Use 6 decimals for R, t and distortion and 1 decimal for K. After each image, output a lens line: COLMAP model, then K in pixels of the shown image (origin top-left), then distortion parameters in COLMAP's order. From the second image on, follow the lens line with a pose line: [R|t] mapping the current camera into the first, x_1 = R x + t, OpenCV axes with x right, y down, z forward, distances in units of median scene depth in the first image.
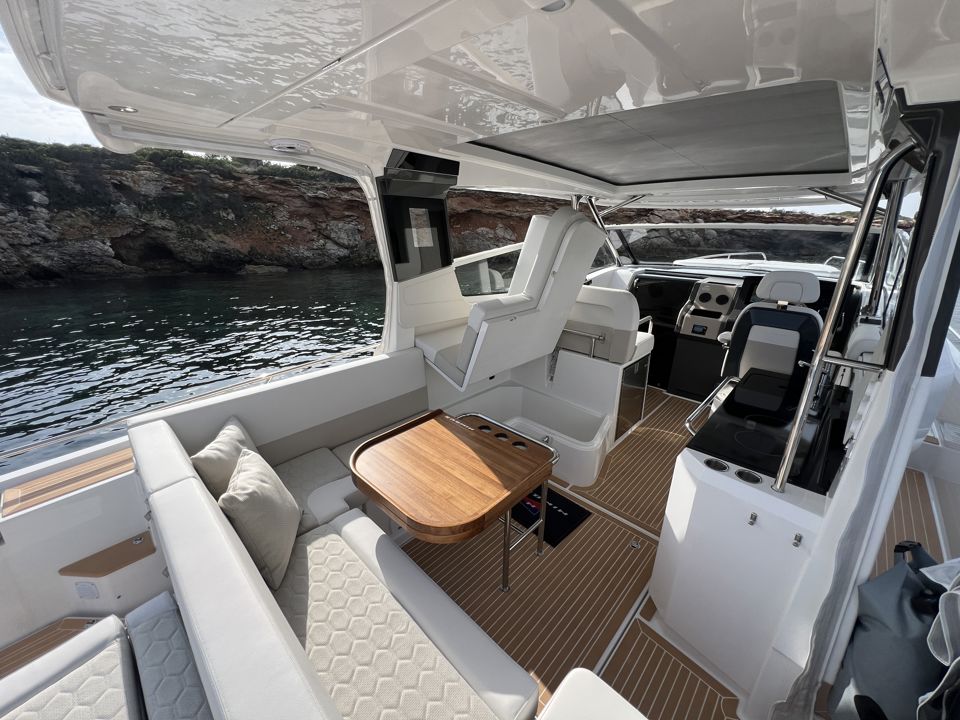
lens RADIAL K [[383.7, 0, 481.5], [0, 383.7, 356.1], [0, 0, 1]] dist [0.000271, 0.000748]
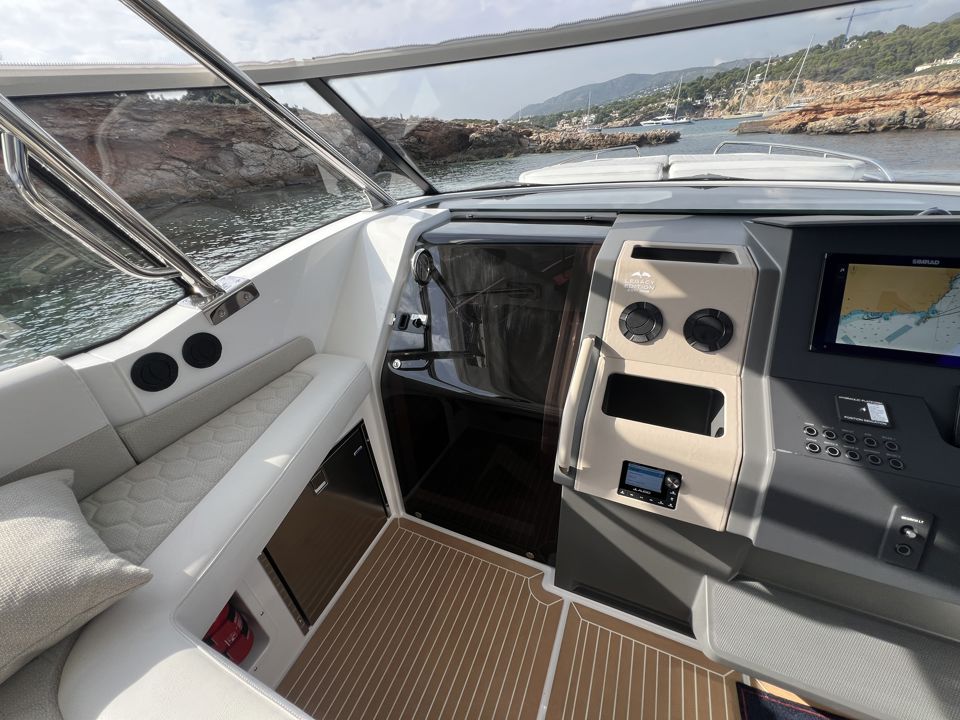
lens RADIAL K [[383.7, 0, 481.5], [0, 383.7, 356.1], [0, 0, 1]] dist [0.000271, 0.000748]
pose [[0.937690, -0.229076, 0.261270, 0.632369], [0.179217, 0.963025, 0.201154, -0.308287], [-0.297690, -0.141796, 0.944073, 1.210735]]
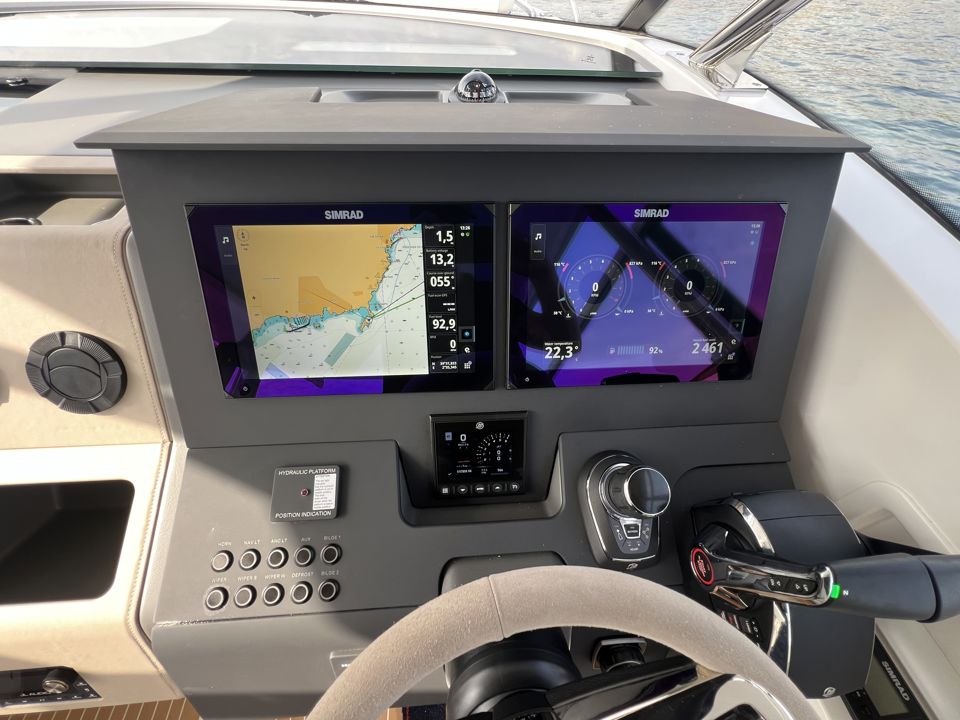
lens RADIAL K [[391.6, 0, 475.1], [0, 391.6, 359.3], [0, 0, 1]] dist [0.000464, 0.000027]
pose [[0.675187, -0.550948, 0.490488, 0.976866], [0.224708, 0.786956, 0.574636, -0.290151], [-0.702587, -0.277770, 0.655145, 1.241427]]
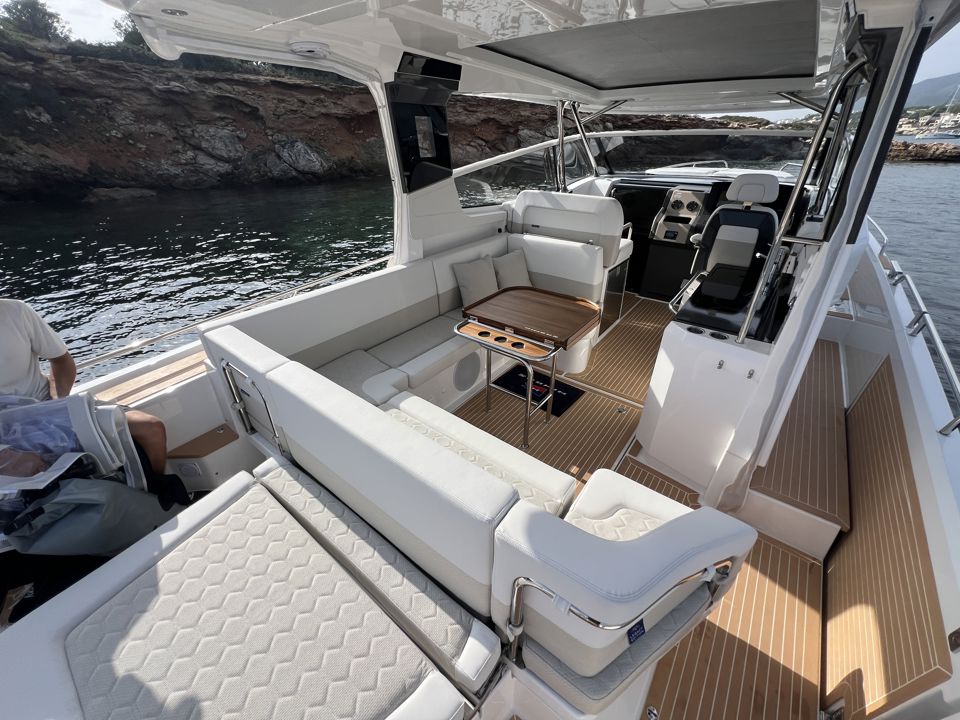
lens RADIAL K [[383.7, 0, 481.5], [0, 383.7, 356.1], [0, 0, 1]] dist [0.000271, 0.000748]
pose [[0.993942, -0.064427, 0.089039, -0.140205], [0.046187, 0.980007, 0.193527, 0.049334], [-0.099727, -0.188243, 0.977046, -0.132793]]
